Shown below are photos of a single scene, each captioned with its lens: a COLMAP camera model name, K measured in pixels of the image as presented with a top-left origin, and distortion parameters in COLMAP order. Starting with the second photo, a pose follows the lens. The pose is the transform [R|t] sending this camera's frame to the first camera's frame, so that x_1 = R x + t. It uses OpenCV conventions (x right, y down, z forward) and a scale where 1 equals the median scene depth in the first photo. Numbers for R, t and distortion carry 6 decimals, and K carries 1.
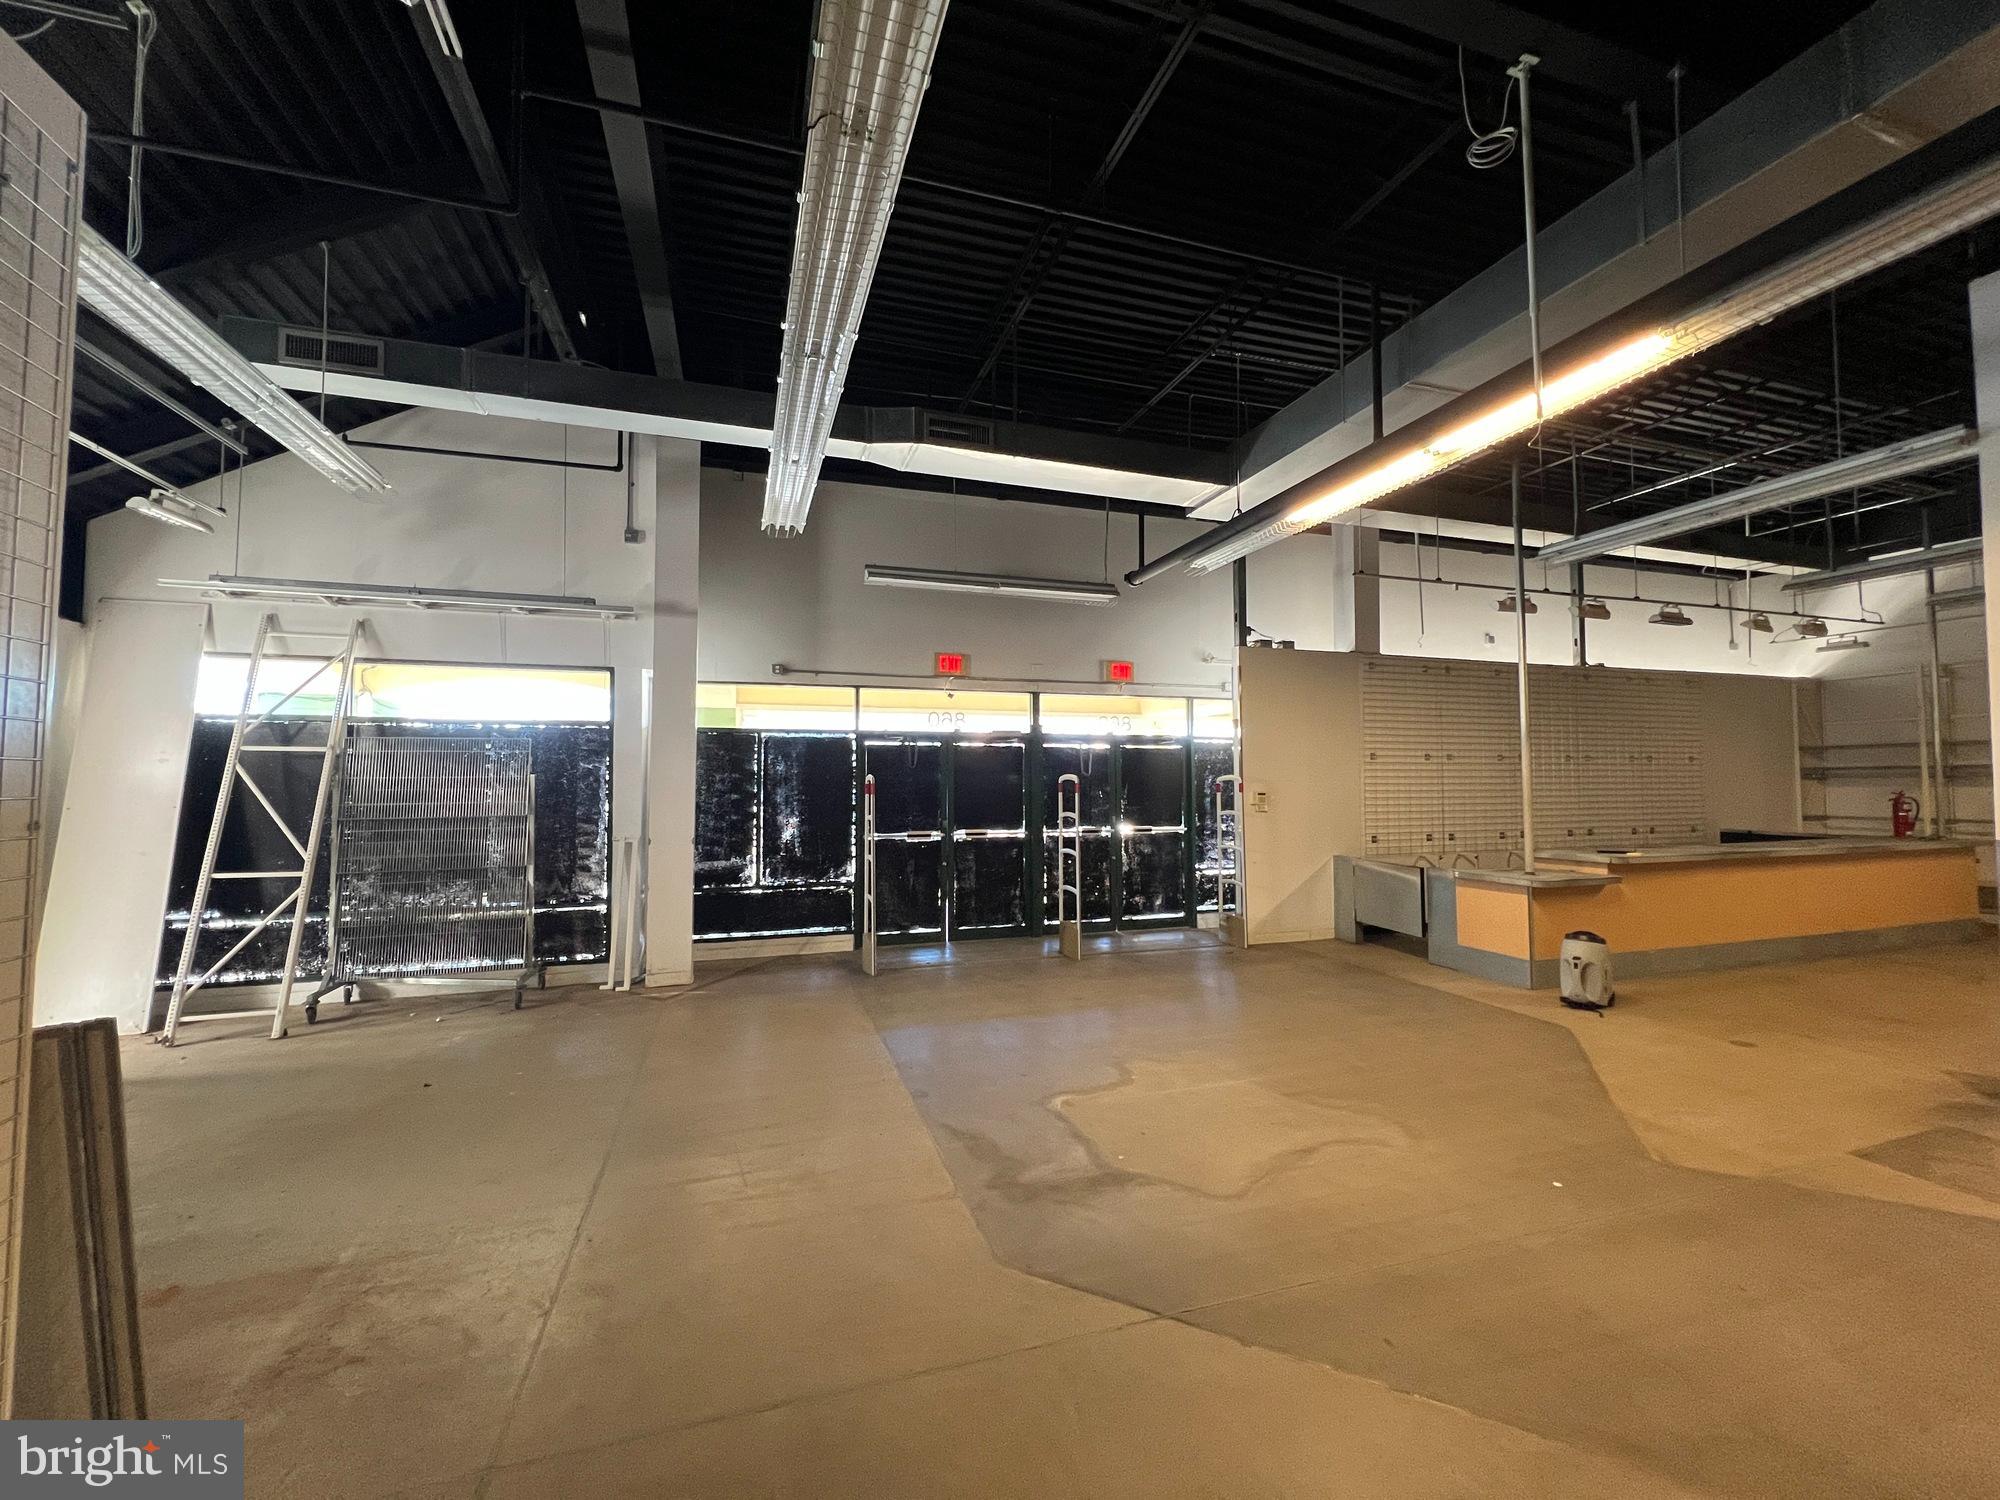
lens RADIAL K [[795.4, 0, 1000.0], [0, 795.4, 750.0], [0, 0, 1]] dist [-0.000849, 0.000154]
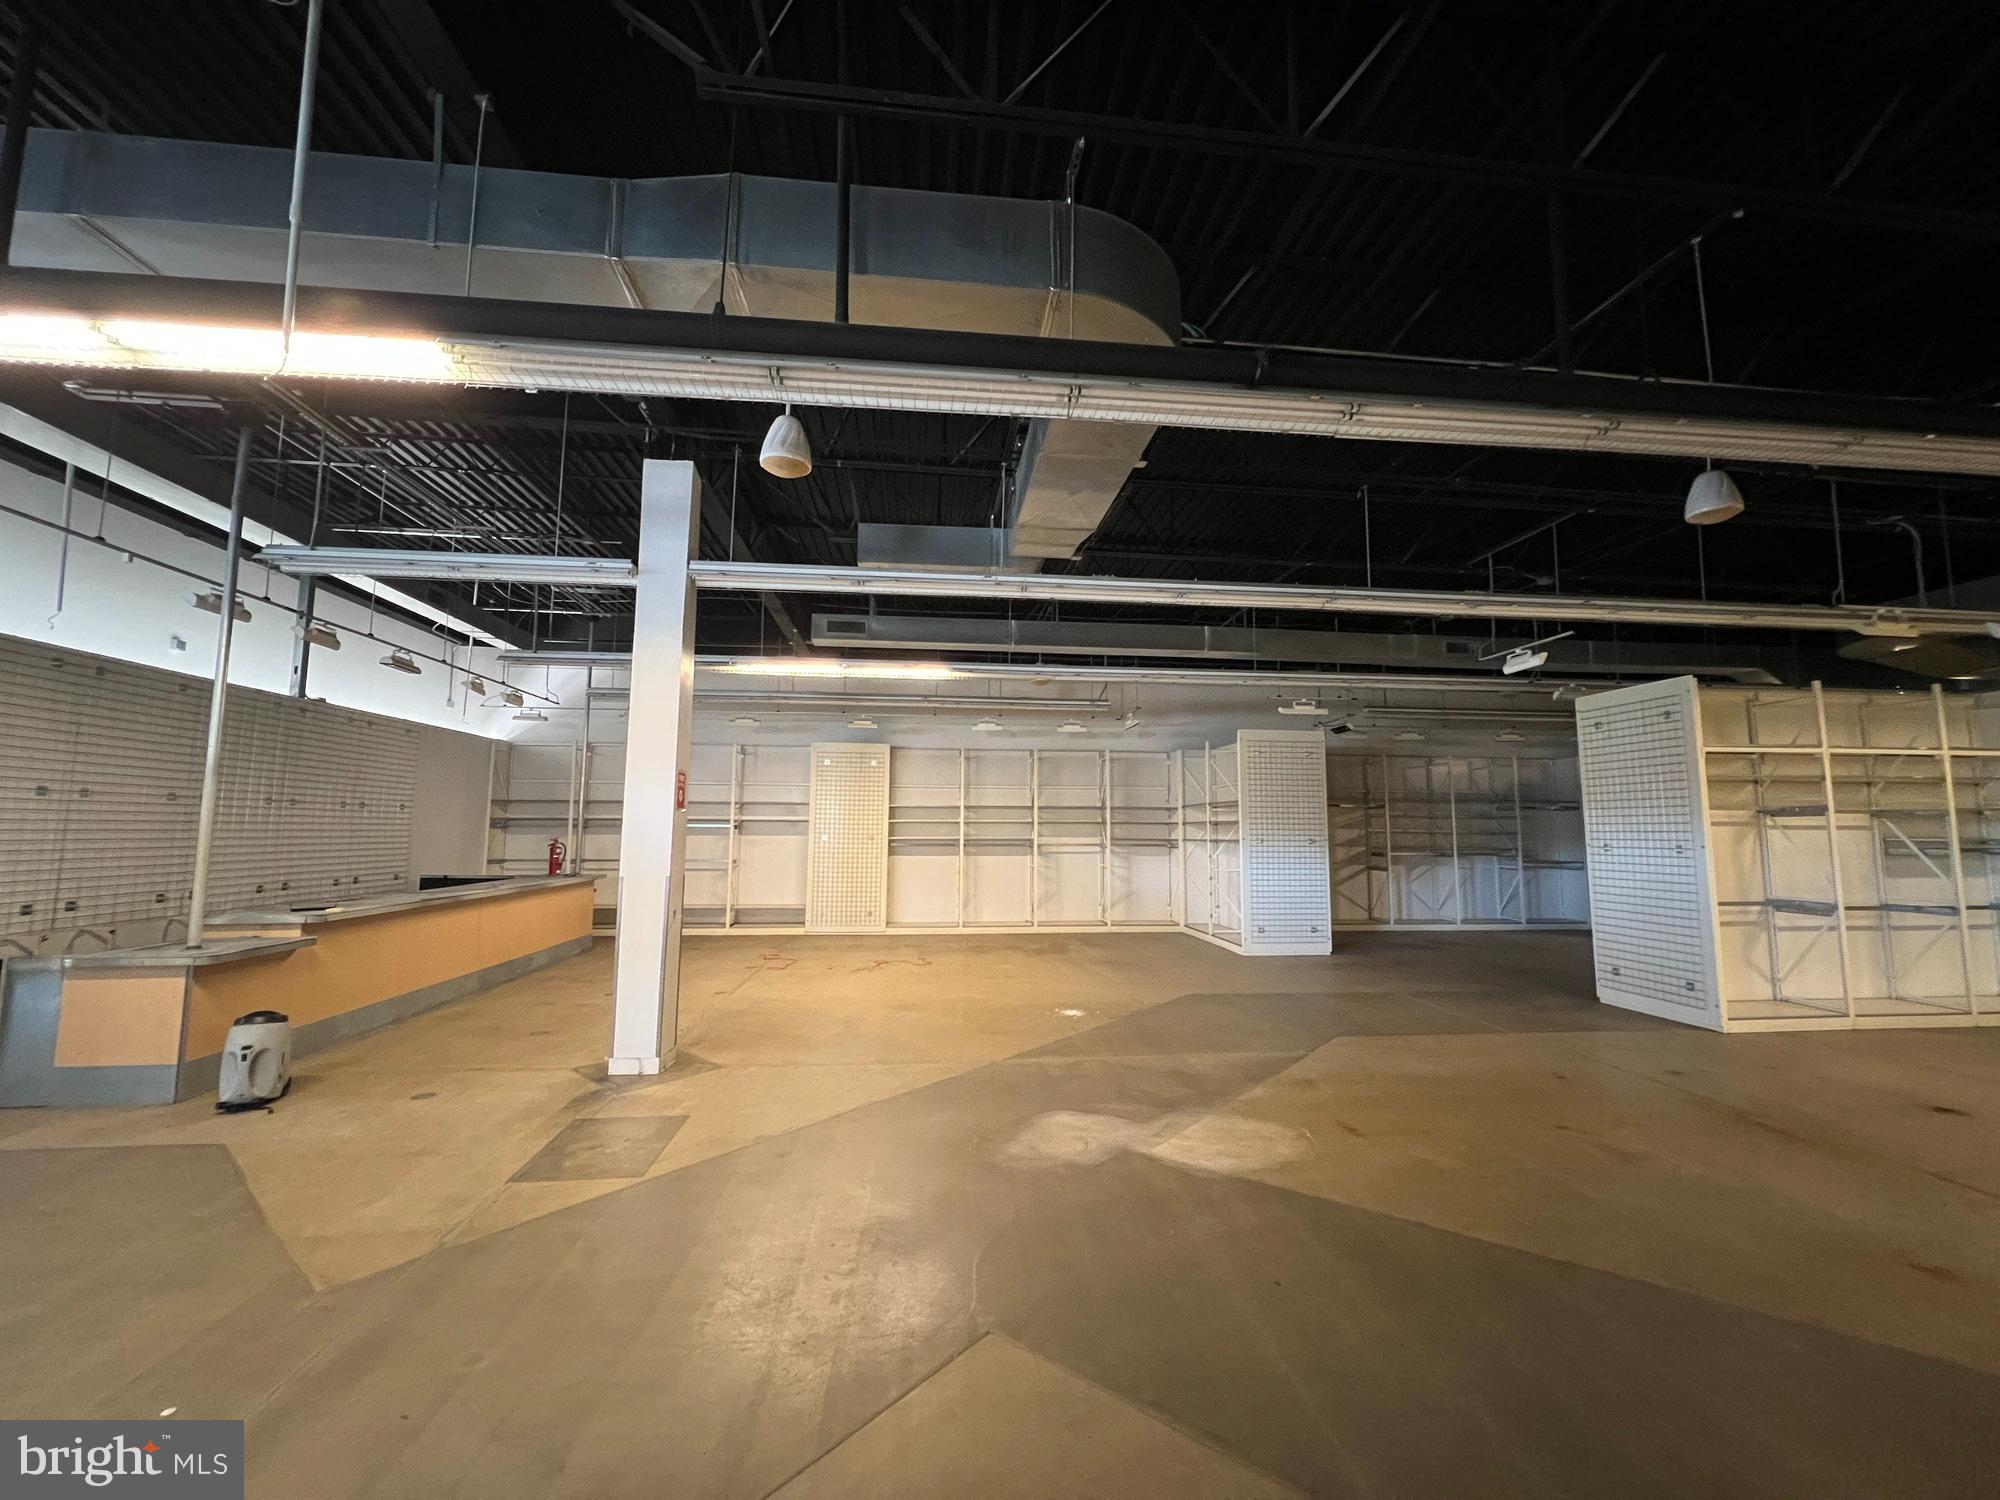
lens RADIAL K [[795.4, 0, 1000.0], [0, 795.4, 750.0], [0, 0, 1]] dist [-0.000849, 0.000154]
pose [[0.205916, 0.102861, 0.973149, 0.061026], [-0.045950, 0.994380, -0.095382, 0.001399], [-0.977490, -0.025076, 0.209485, 0.083503]]
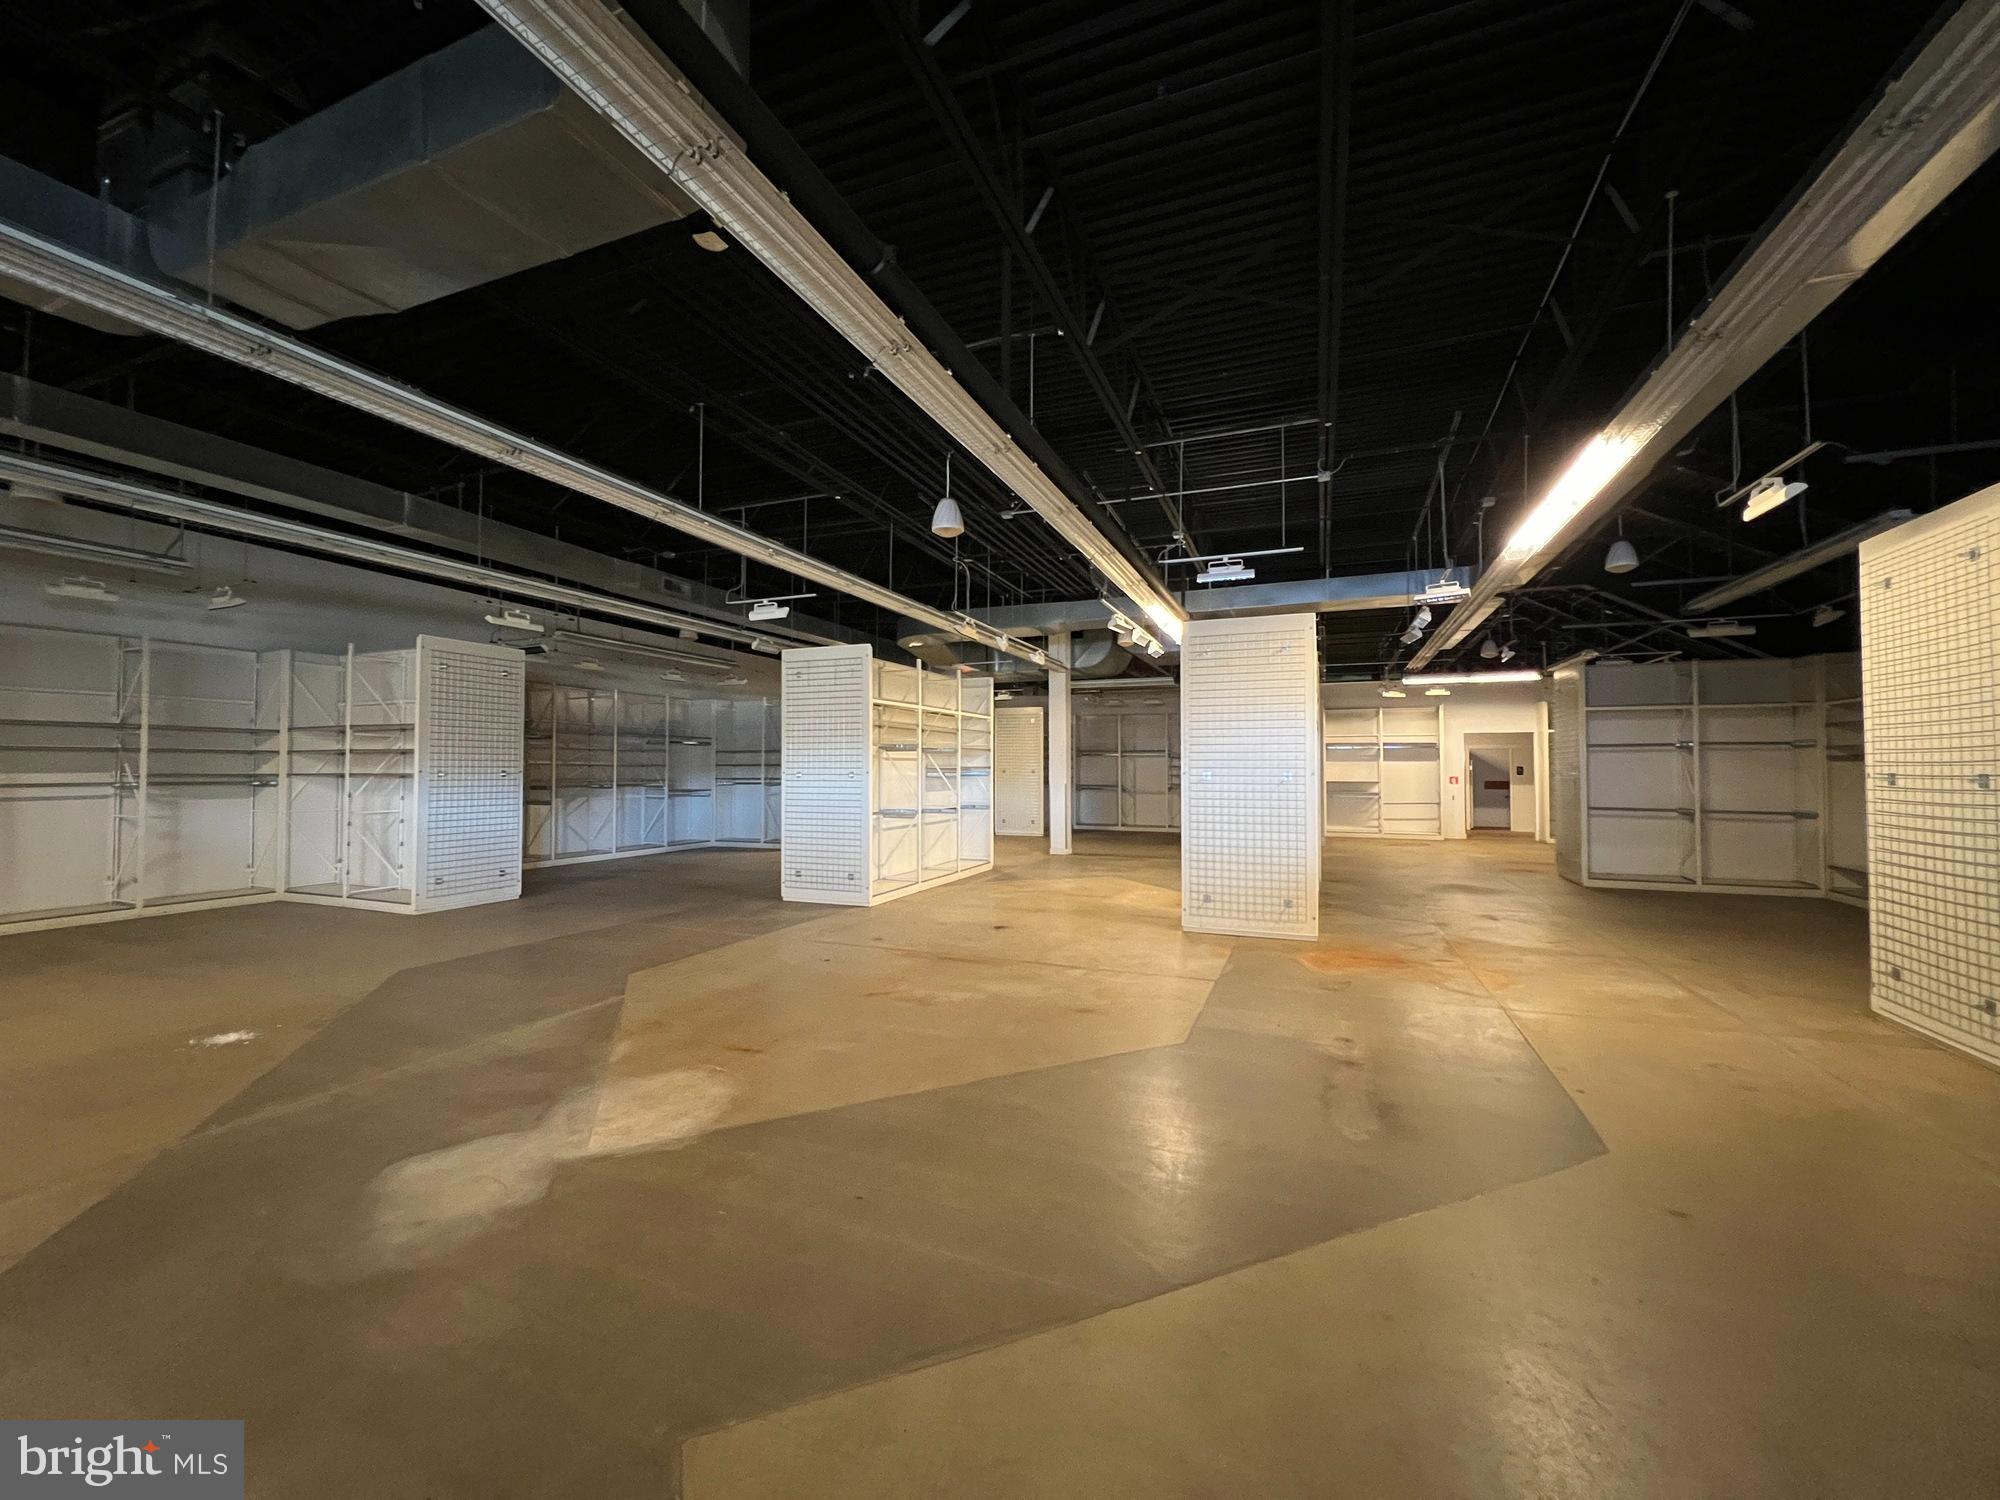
lens RADIAL K [[795.4, 0, 1000.0], [0, 795.4, 750.0], [0, 0, 1]] dist [-0.000849, 0.000154]
pose [[-0.764897, 0.017233, 0.643922, 0.177705], [-0.024308, 0.998158, -0.055589, 0.015738], [-0.643694, -0.058172, -0.763069, 0.285754]]
